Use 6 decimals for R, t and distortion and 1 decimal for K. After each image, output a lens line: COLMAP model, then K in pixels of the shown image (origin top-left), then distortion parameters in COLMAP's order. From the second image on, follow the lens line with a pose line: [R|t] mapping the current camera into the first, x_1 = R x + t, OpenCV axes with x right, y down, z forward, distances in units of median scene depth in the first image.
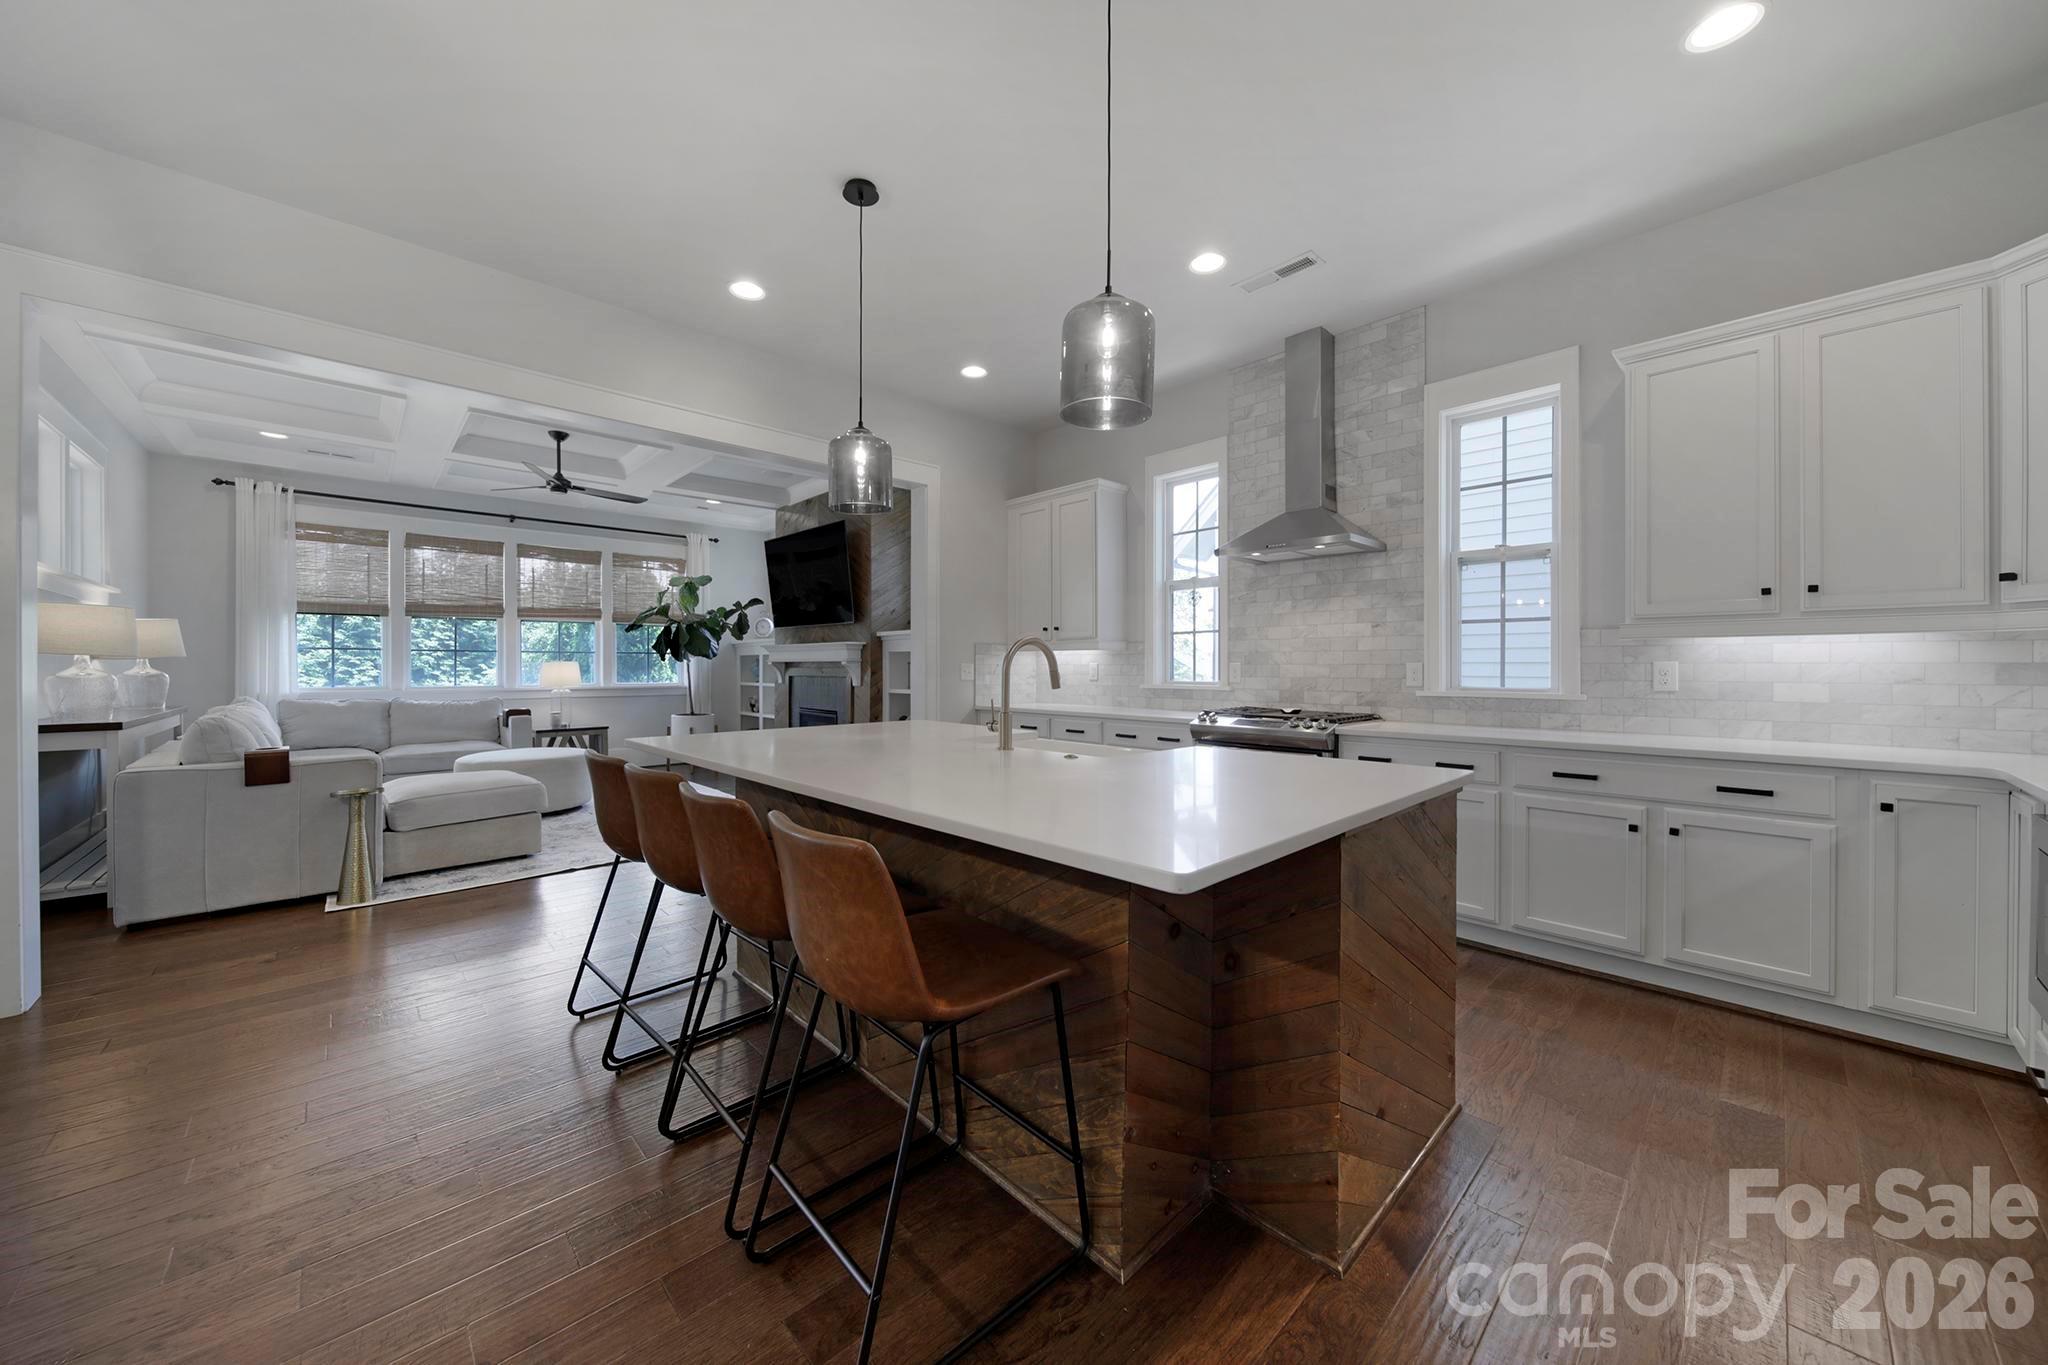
lens RADIAL K [[721.9, 0, 1013.3], [0, 721.9, 667.5], [0, 0, 1]] dist [0.000338, -0.000440]
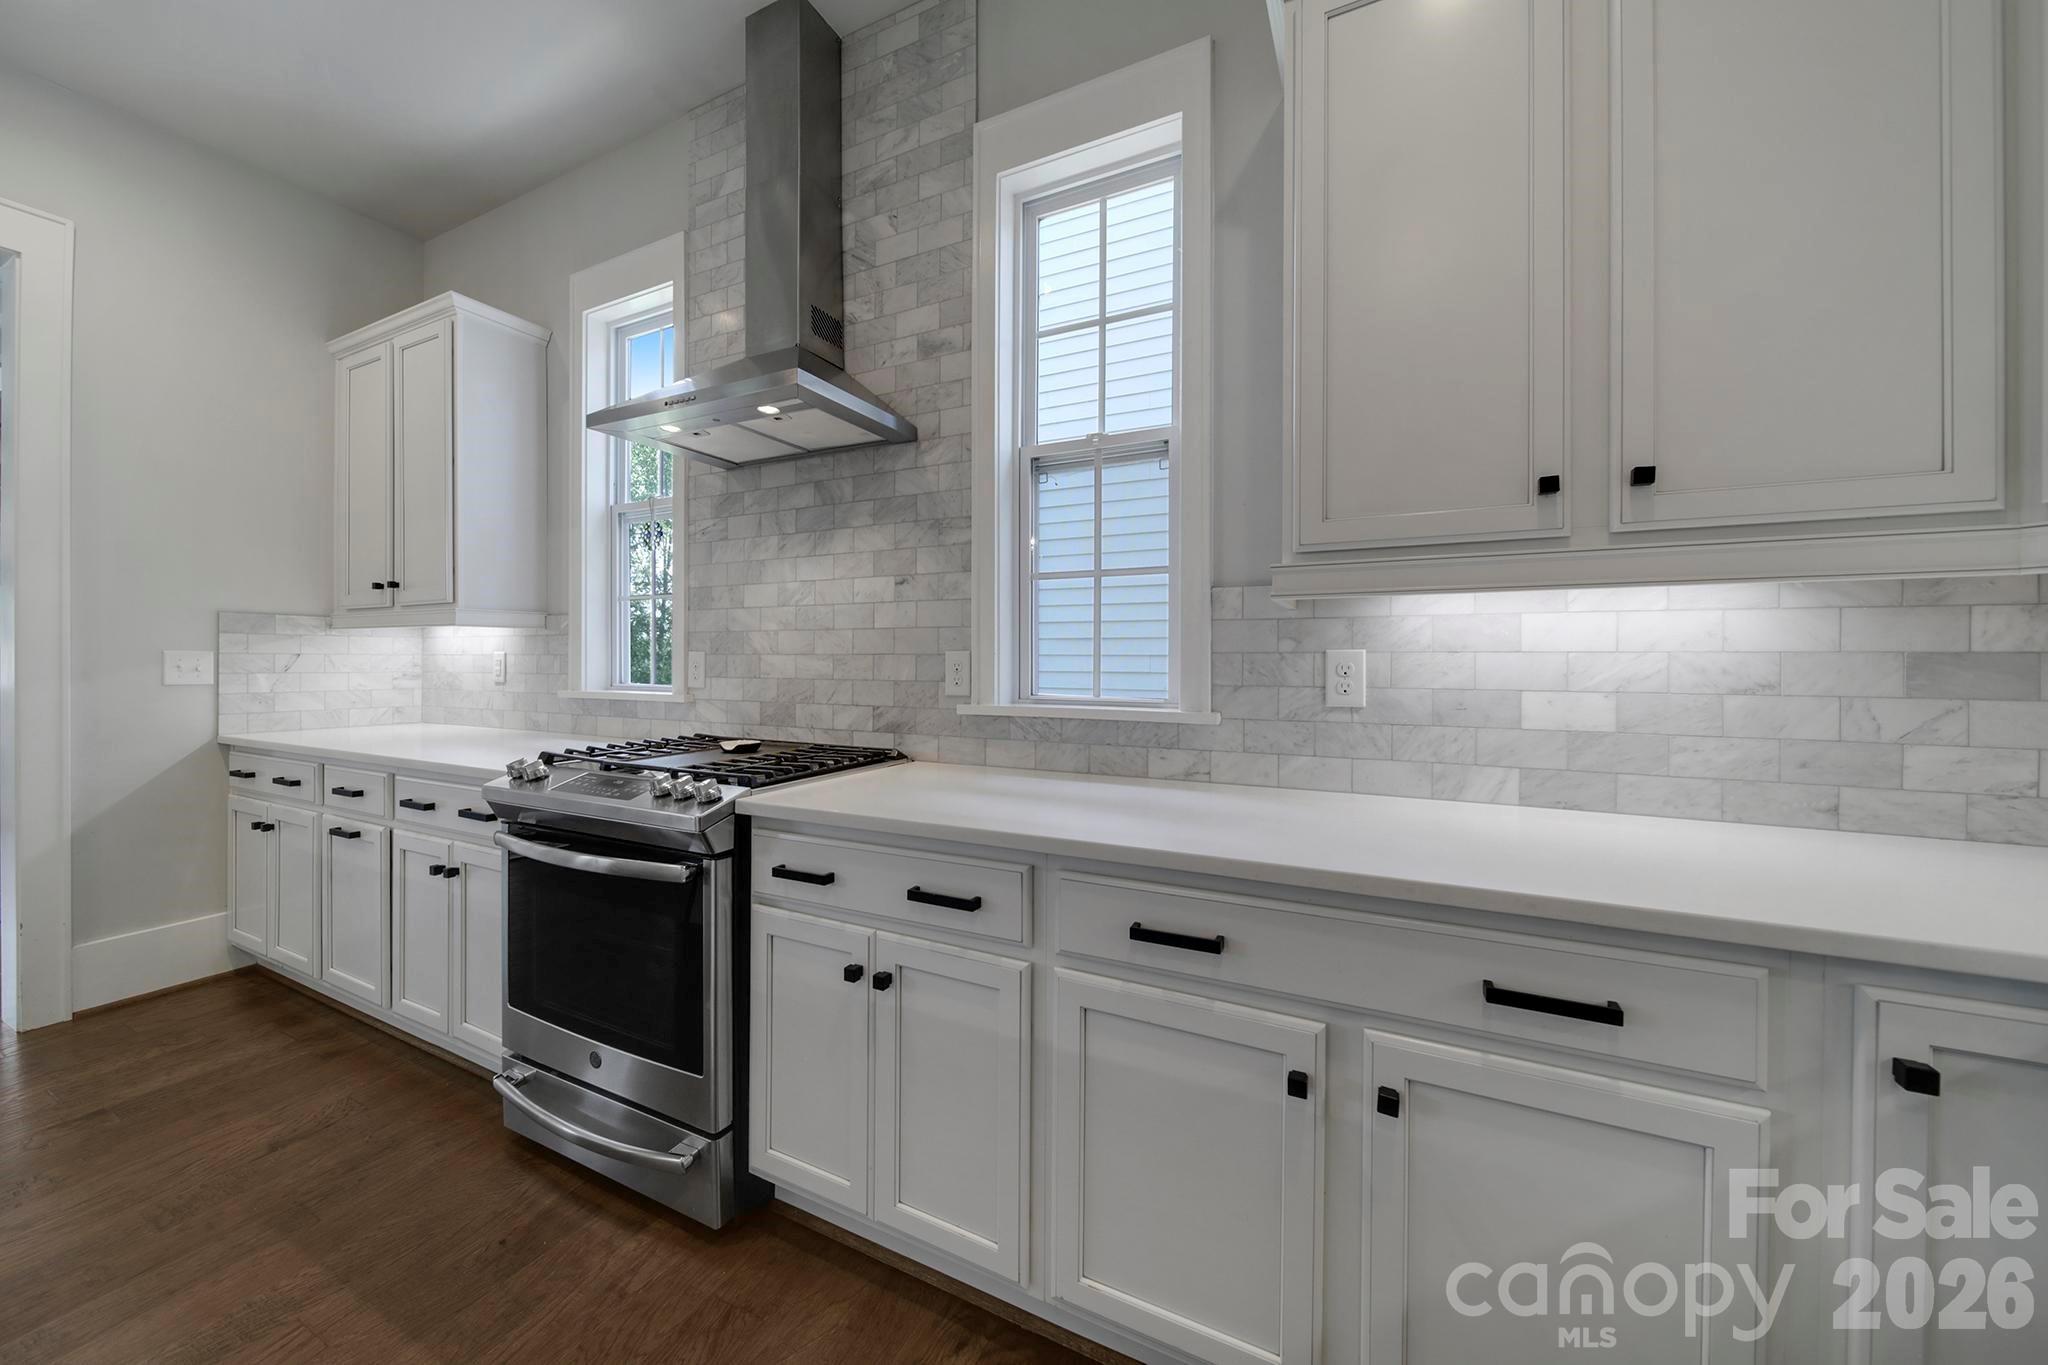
lens RADIAL K [[737.5, 0, 1011.2], [0, 737.5, 662.5], [0, 0, 1]] dist [-0.000167, -0.000145]
pose [[0.939364, 0.002168, 0.342915, 0.377708], [-0.002423, 0.999997, 0.000315, 0.001174], [-0.342914, -0.001127, 0.939366, 0.444920]]
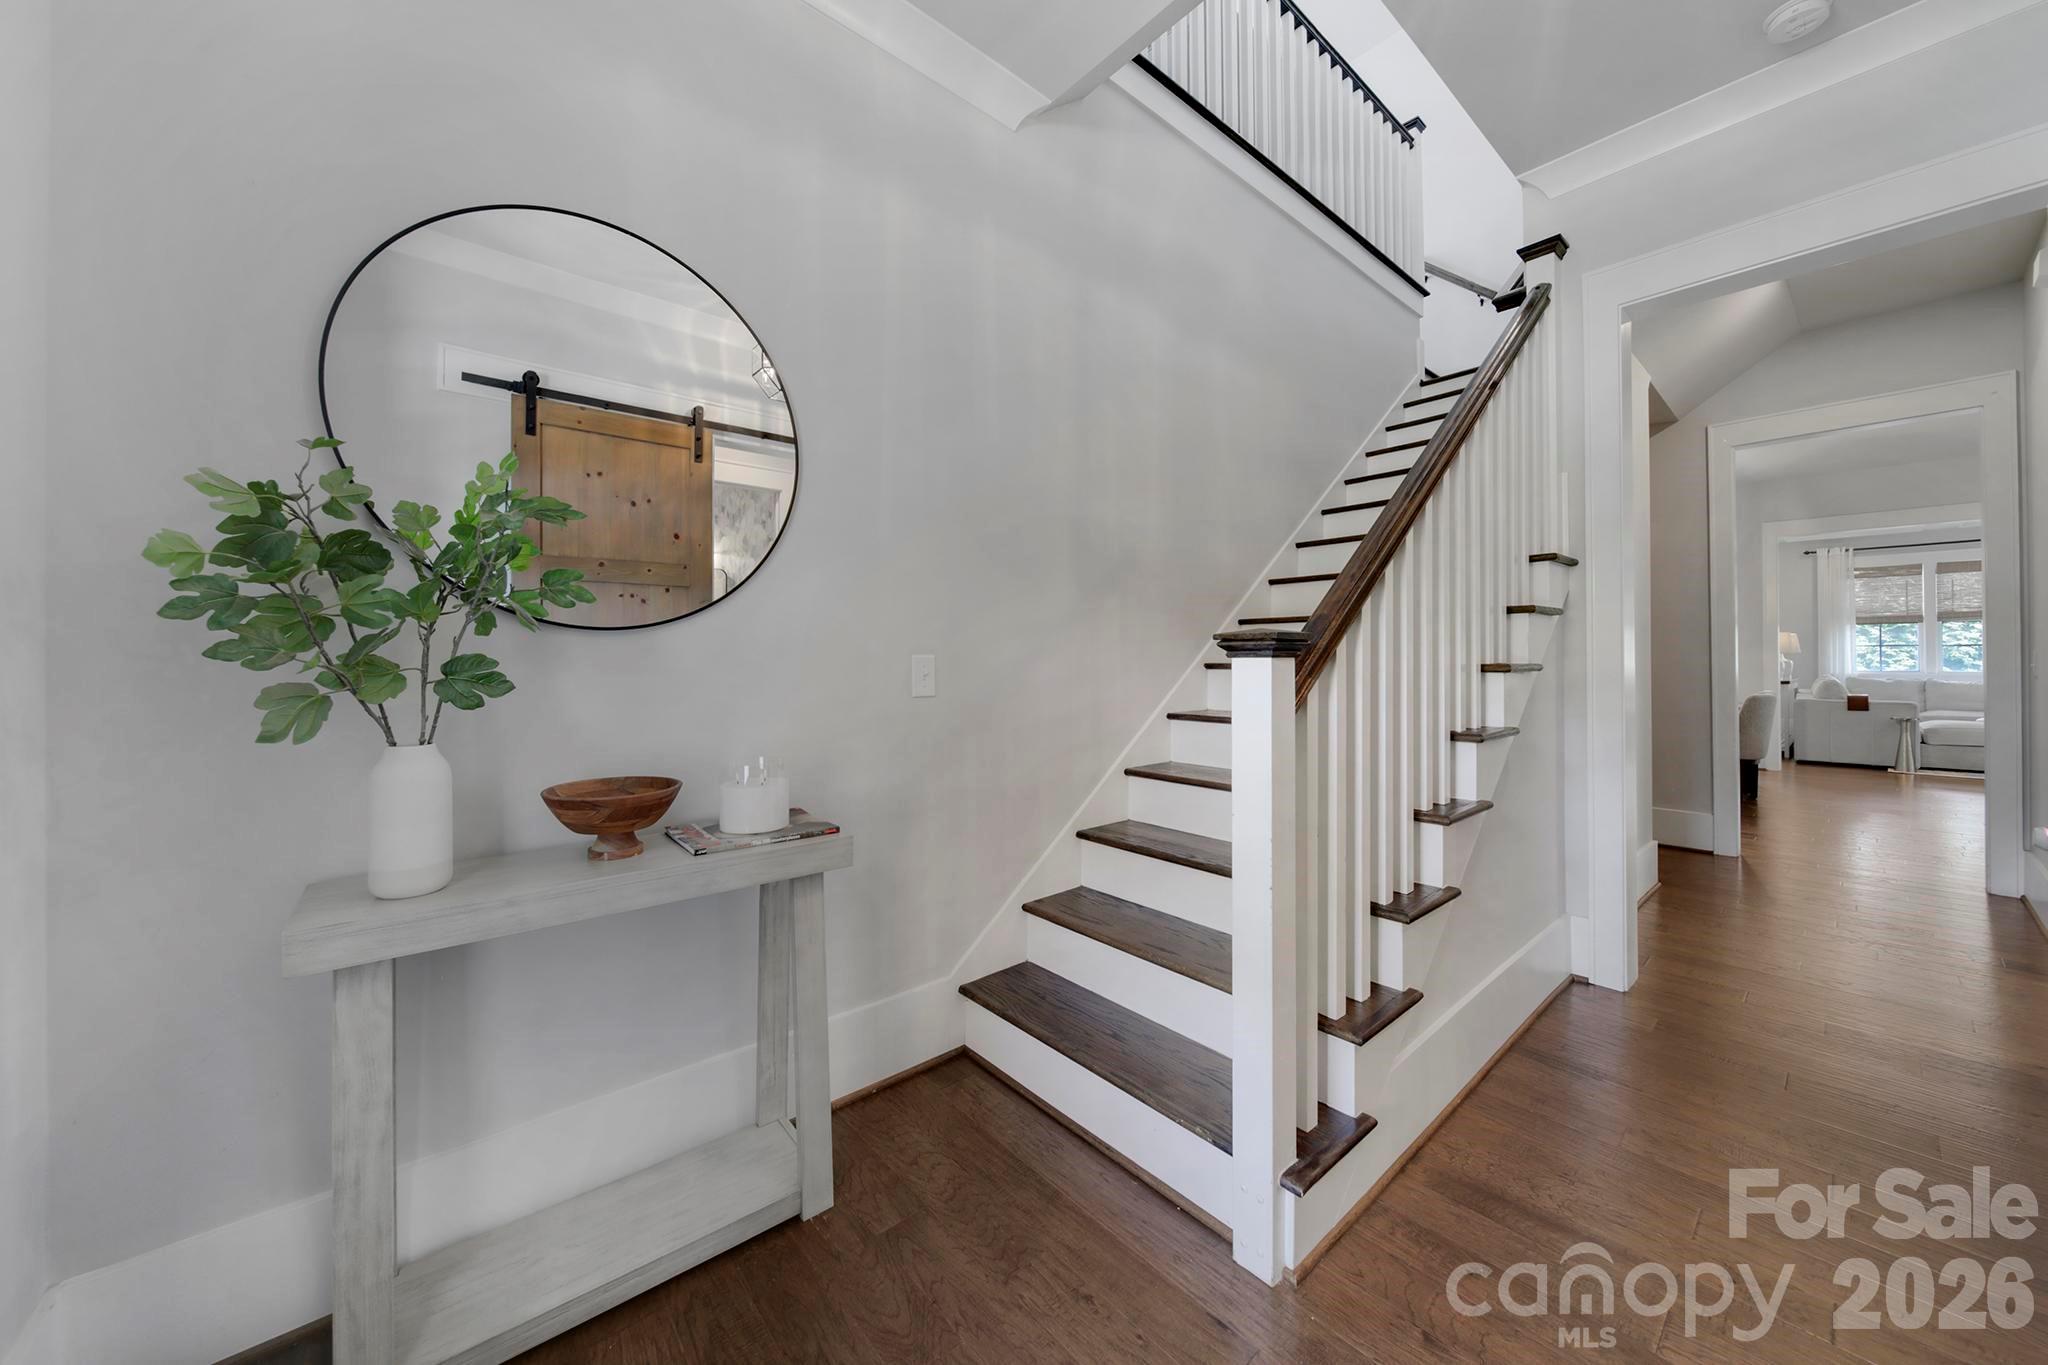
lens RADIAL K [[728.0, 0, 1025.6], [0, 728.0, 651.2], [0, 0, 1]] dist [-0.002371, -0.000193]
pose [[-0.035391, -0.007593, -0.999345, 1.104255], [-0.001657, 0.999970, -0.007539, 0.000015], [0.999372, 0.001389, -0.035402, -1.267368]]
